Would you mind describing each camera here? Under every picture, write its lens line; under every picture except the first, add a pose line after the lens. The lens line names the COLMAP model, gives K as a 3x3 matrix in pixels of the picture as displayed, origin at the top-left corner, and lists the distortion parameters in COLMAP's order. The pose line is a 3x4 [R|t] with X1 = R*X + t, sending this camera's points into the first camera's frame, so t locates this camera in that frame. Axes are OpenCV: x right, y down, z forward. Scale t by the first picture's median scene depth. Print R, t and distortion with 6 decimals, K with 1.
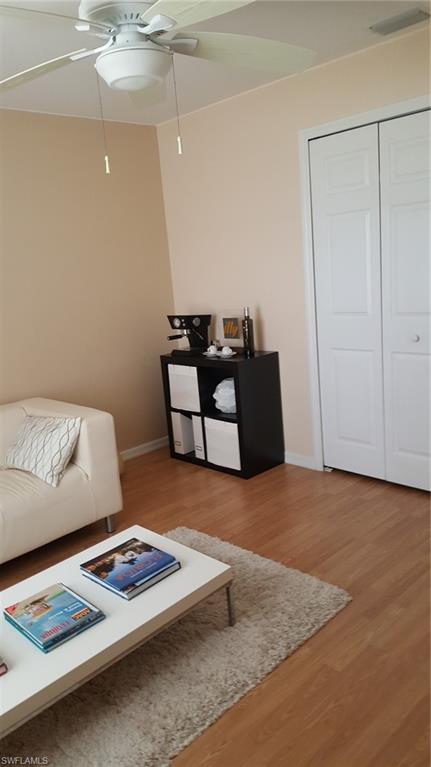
lens RADIAL K [[574.3, 0, 216.4], [0, 574.3, 386.9], [0, 0, 1]] dist [0.179770, -0.315934]
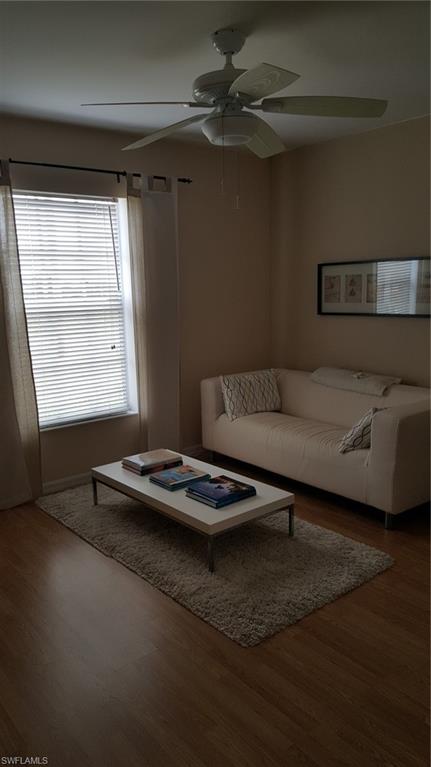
lens RADIAL K [[574.3, 0, 216.4], [0, 574.3, 386.9], [0, 0, 1]] dist [0.179770, -0.315934]
pose [[-0.098554, 0.263573, -0.959592, 1.129451], [-0.190098, 0.941542, 0.278139, -0.321279], [0.976806, 0.209829, -0.042688, 0.981619]]
